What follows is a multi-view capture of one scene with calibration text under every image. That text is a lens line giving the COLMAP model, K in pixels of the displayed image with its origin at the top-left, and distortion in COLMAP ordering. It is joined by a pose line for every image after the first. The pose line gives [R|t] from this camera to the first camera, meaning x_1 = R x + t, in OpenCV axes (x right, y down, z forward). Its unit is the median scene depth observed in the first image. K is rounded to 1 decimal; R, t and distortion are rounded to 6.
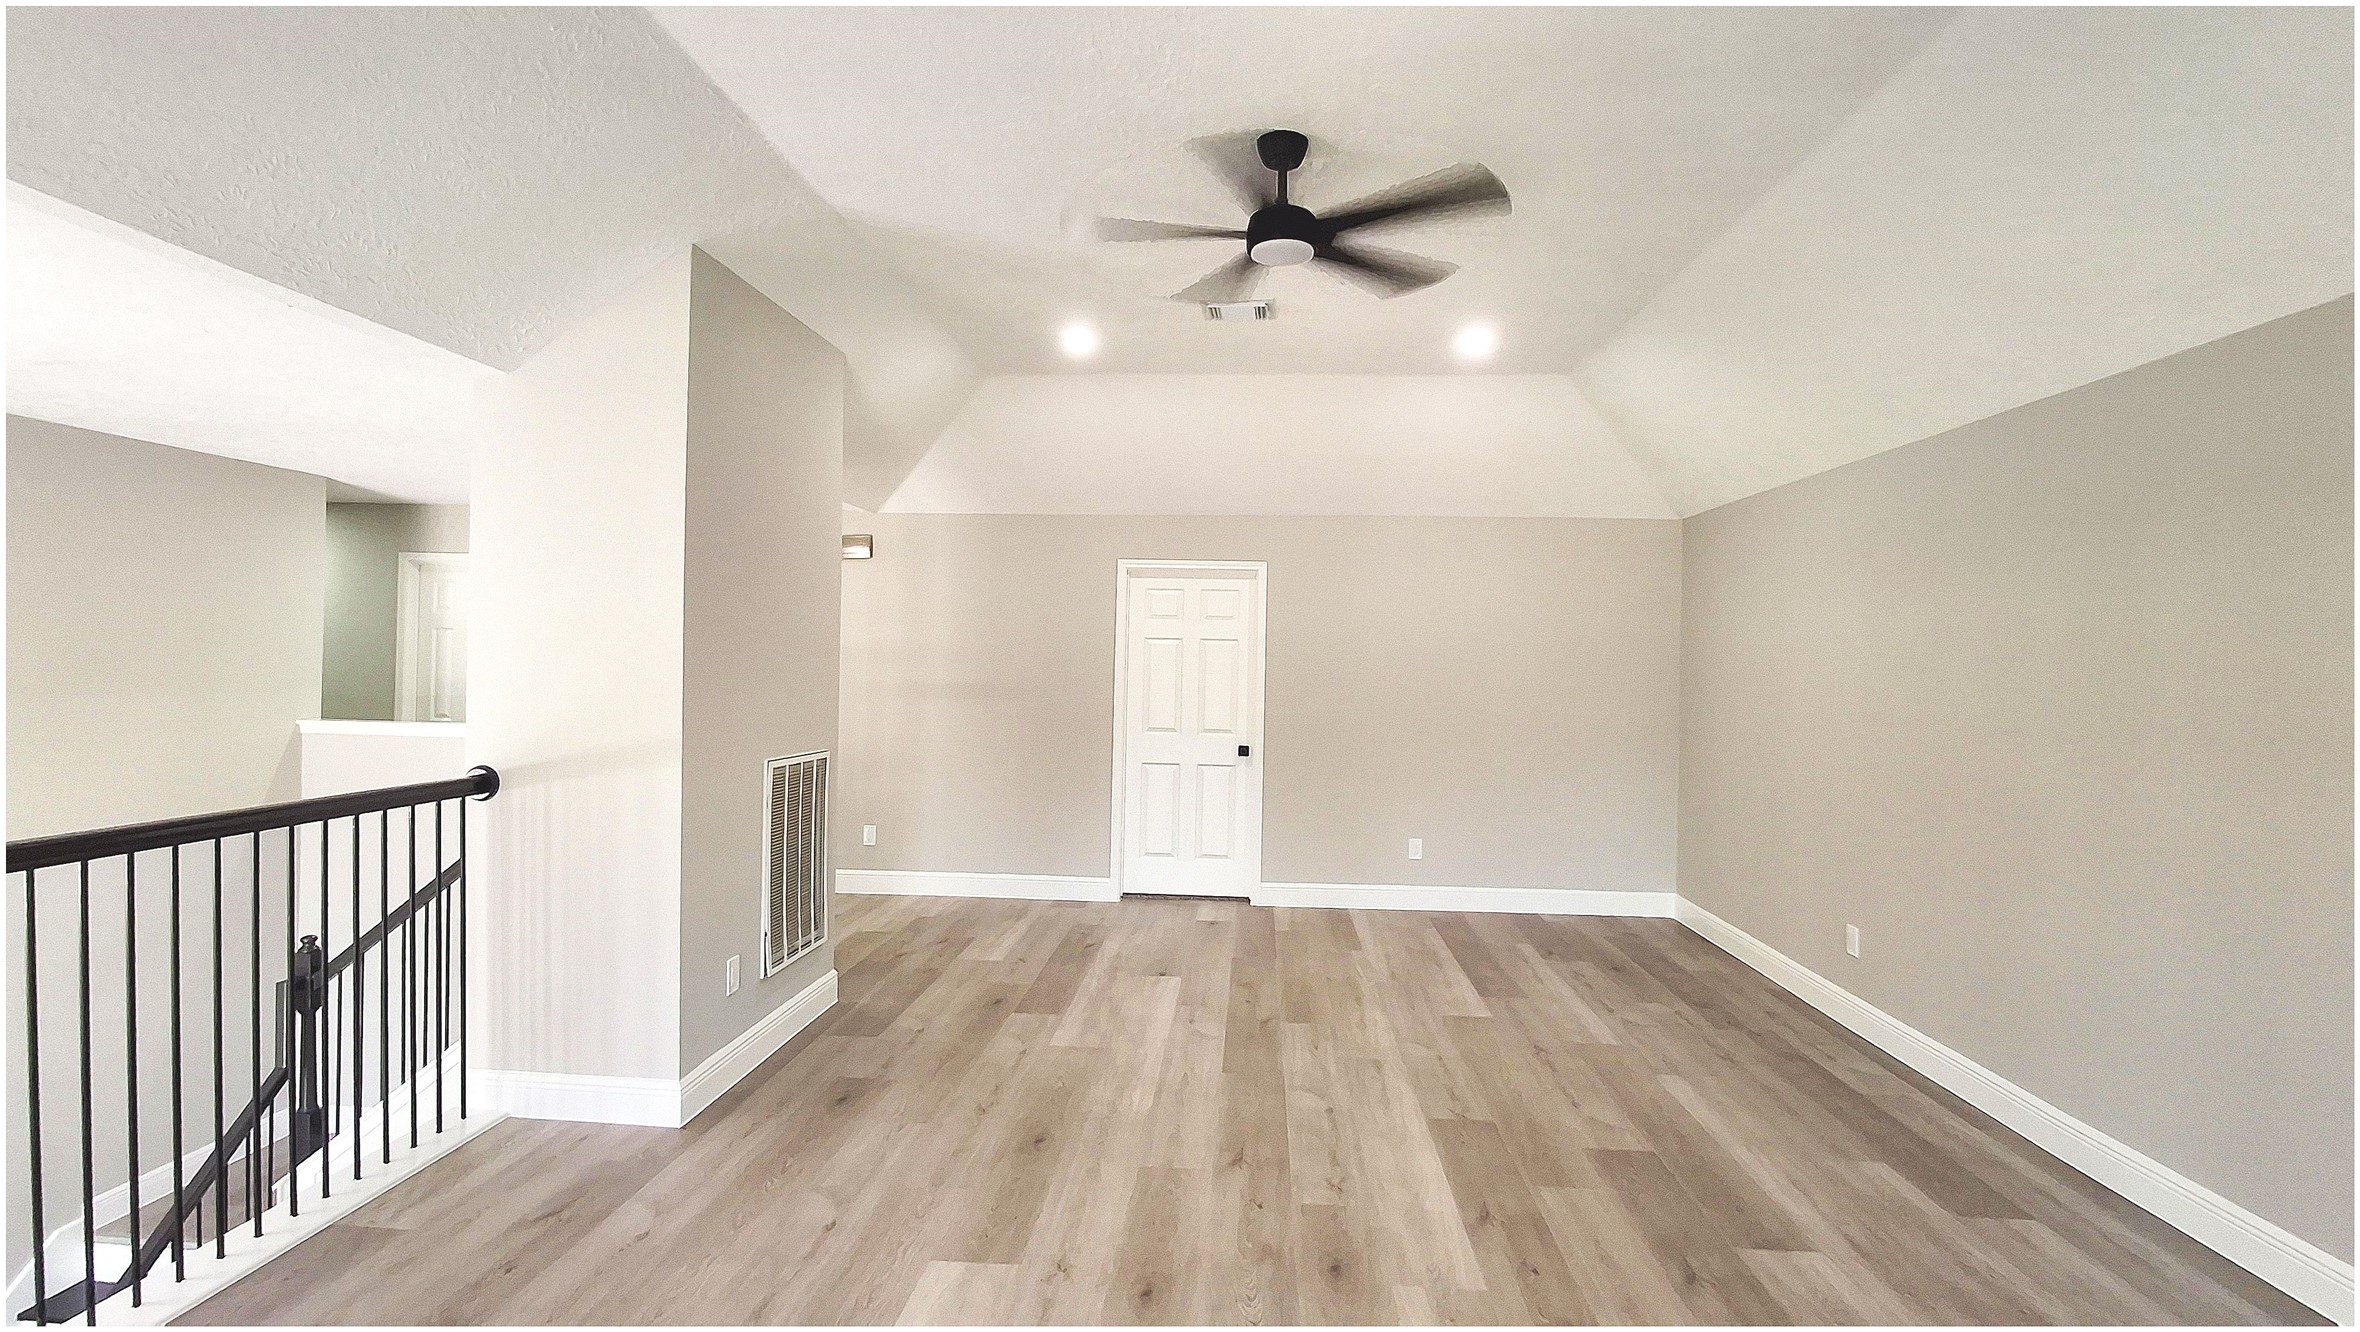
lens RADIAL K [[1082.6, 0, 1191.9], [0, 1082.6, 658.3], [0, 0, 1]] dist [-0.001715, 0.000119]
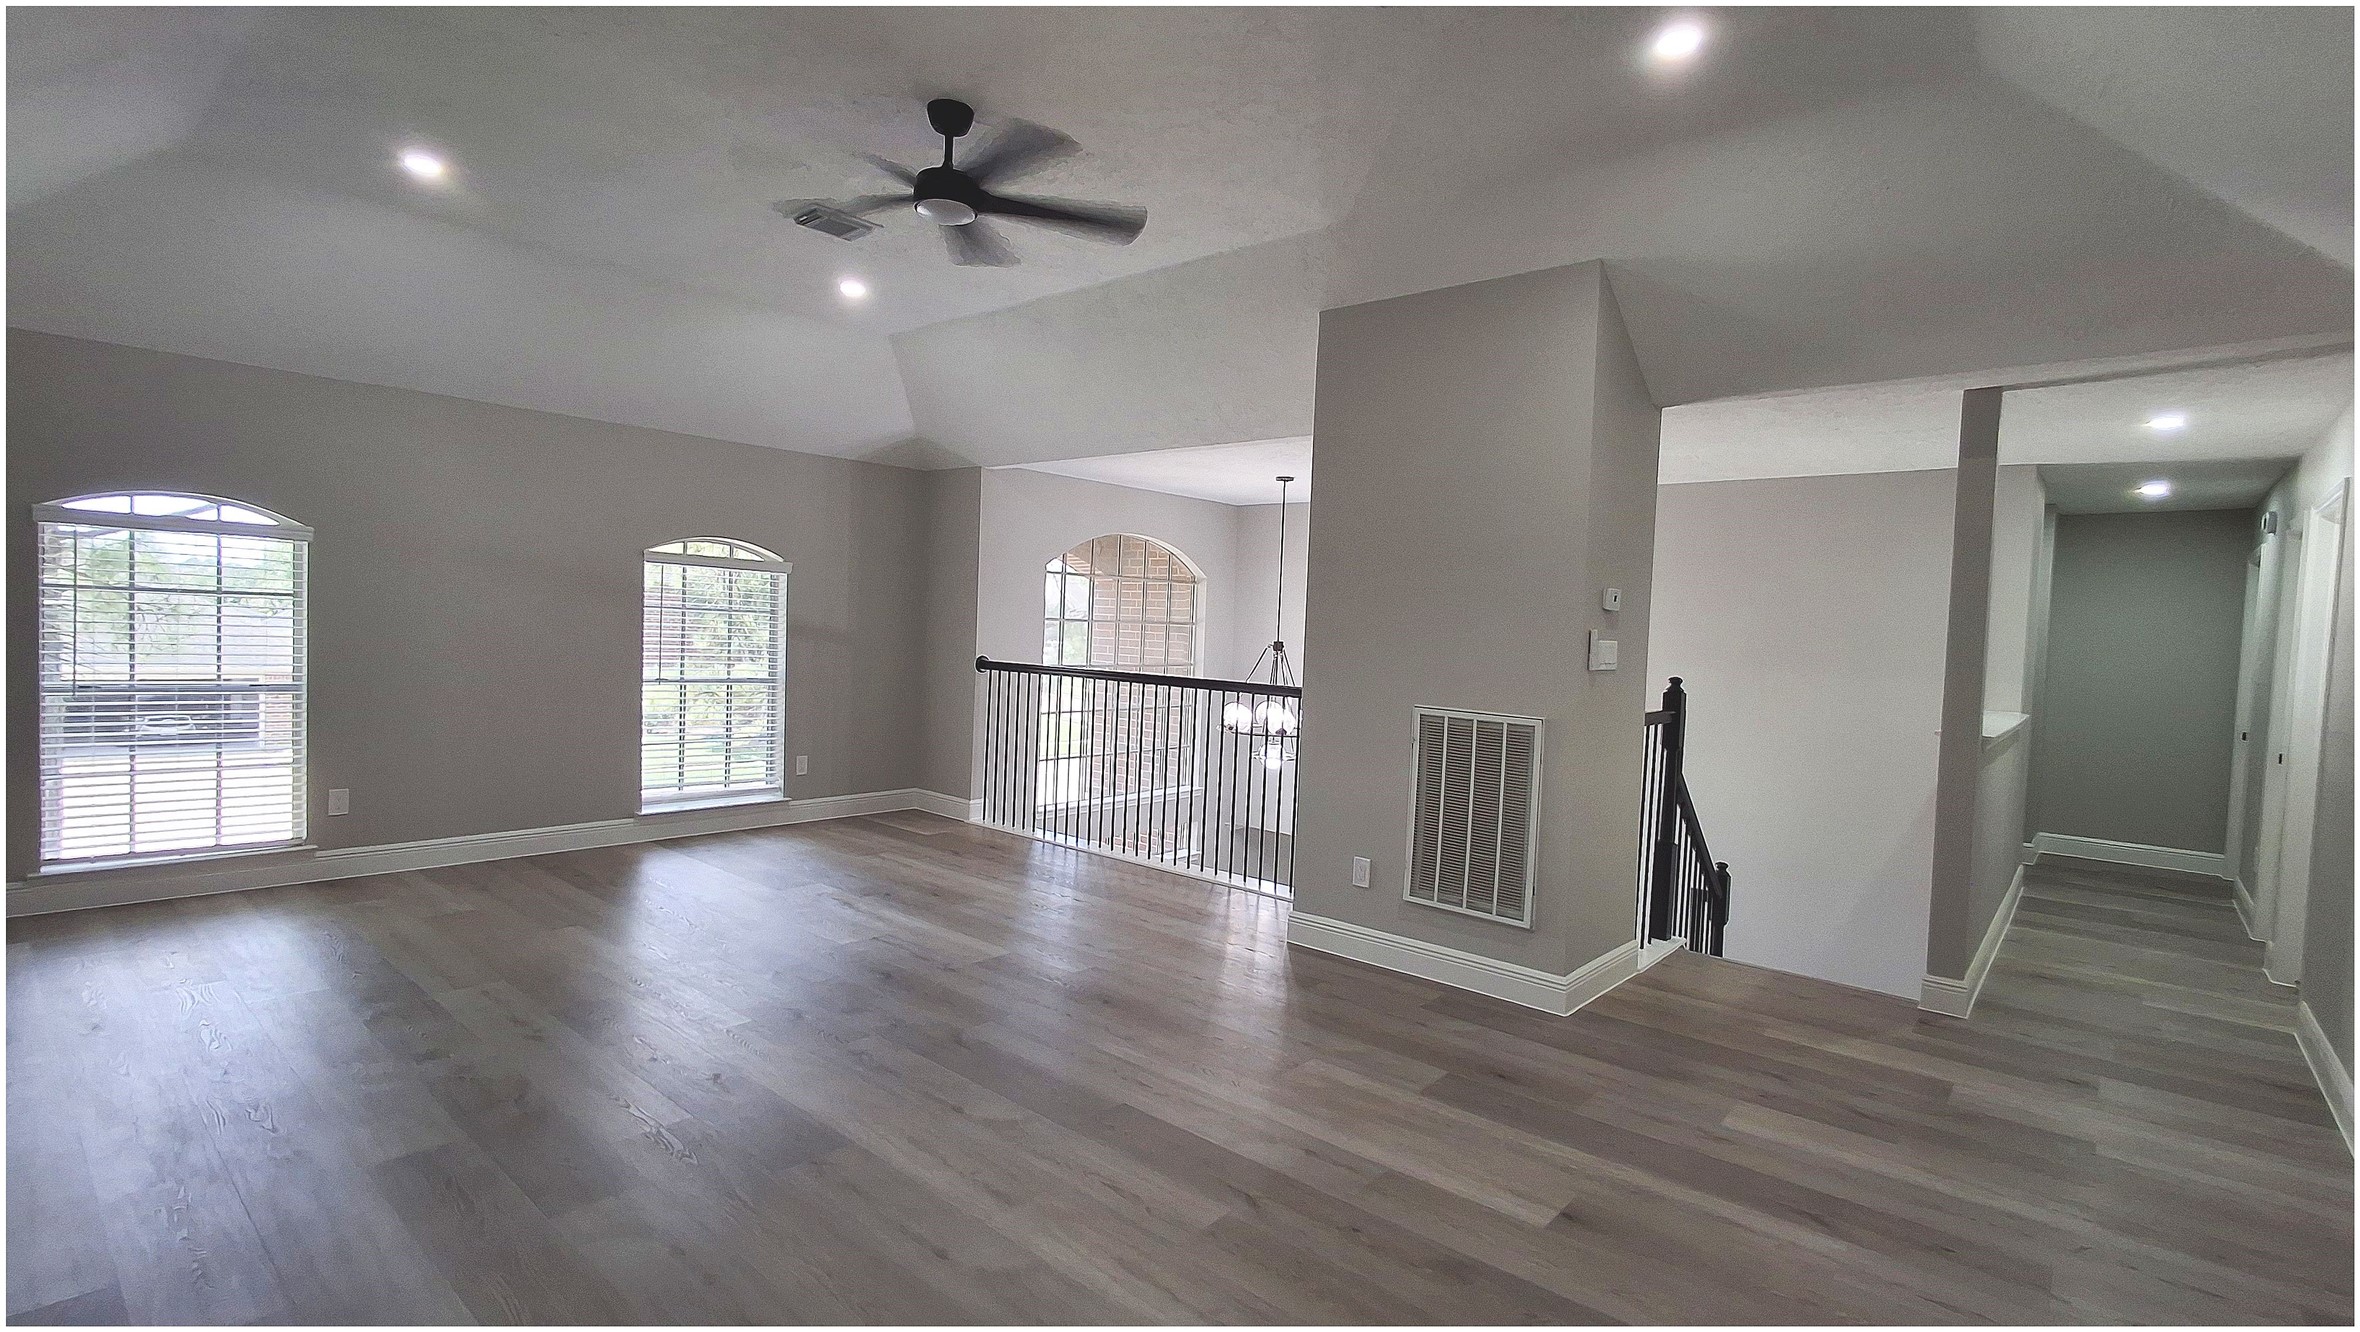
lens RADIAL K [[1082.6, 0, 1191.9], [0, 1082.6, 658.3], [0, 0, 1]] dist [-0.001715, 0.000119]
pose [[-0.601327, -0.012283, -0.798909, 0.611745], [-0.047676, 0.998652, 0.020531, 0.033178], [0.797579, 0.050435, -0.601102, 1.432760]]
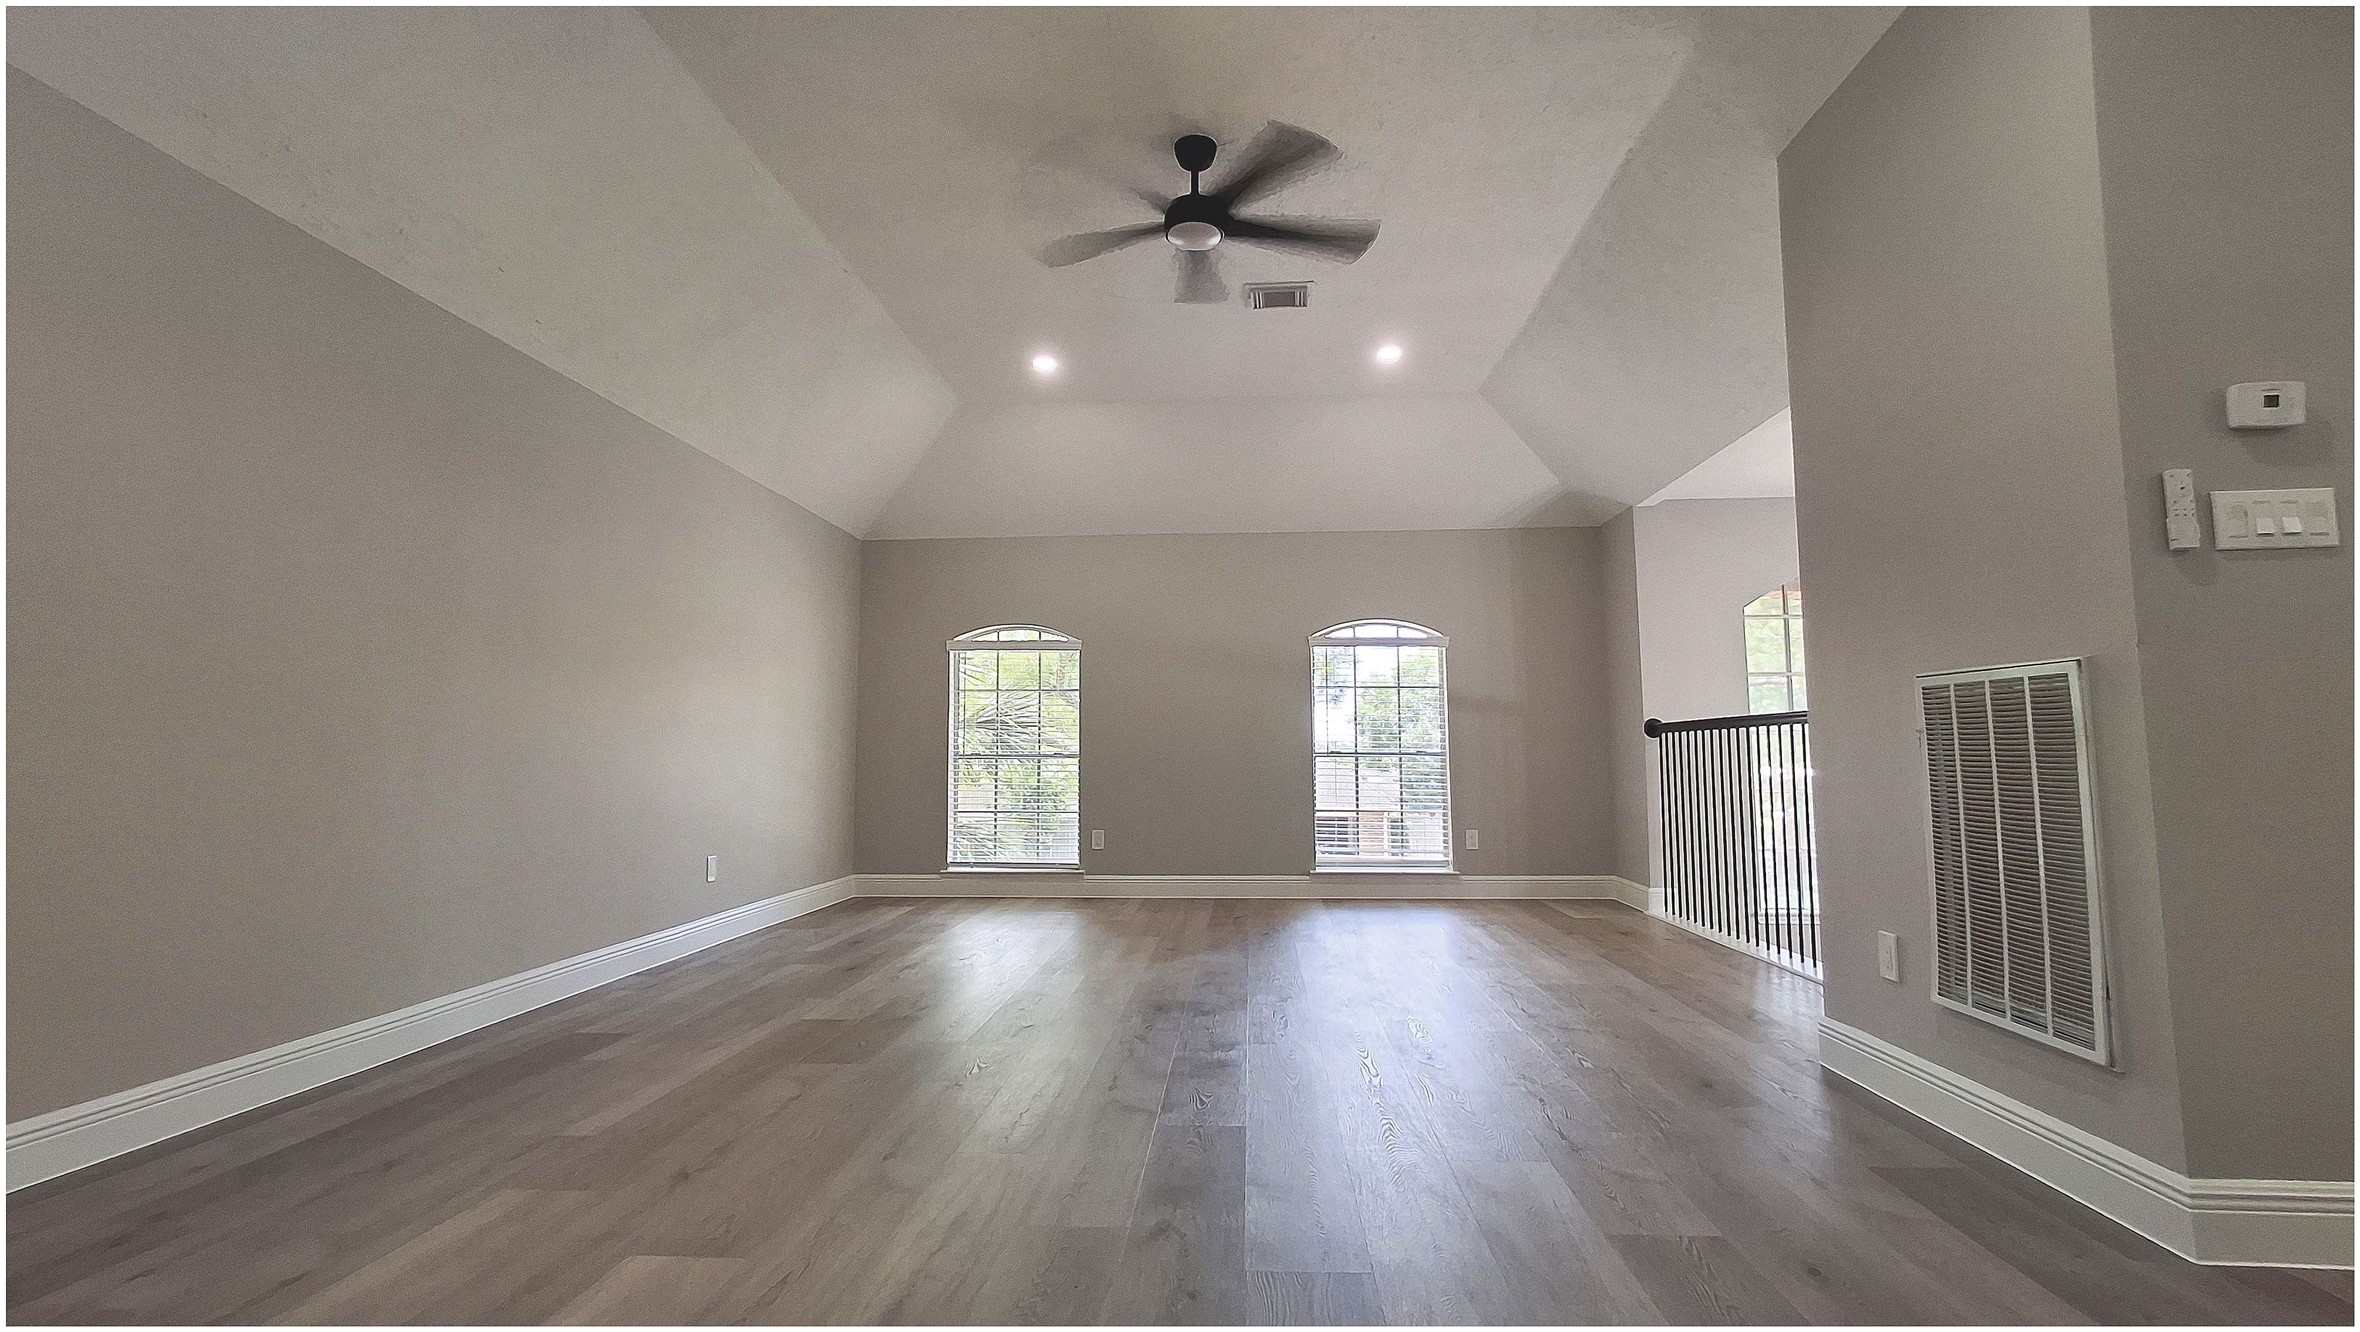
lens RADIAL K [[1081.4, 0, 1192.0], [0, 1081.4, 659.0], [0, 0, 1]] dist [0.000011, 0.000742]
pose [[-0.999924, -0.011226, -0.005126, 0.065911], [-0.010692, 0.995473, -0.094440, 0.148491], [0.006163, -0.094378, -0.995517, 1.620090]]
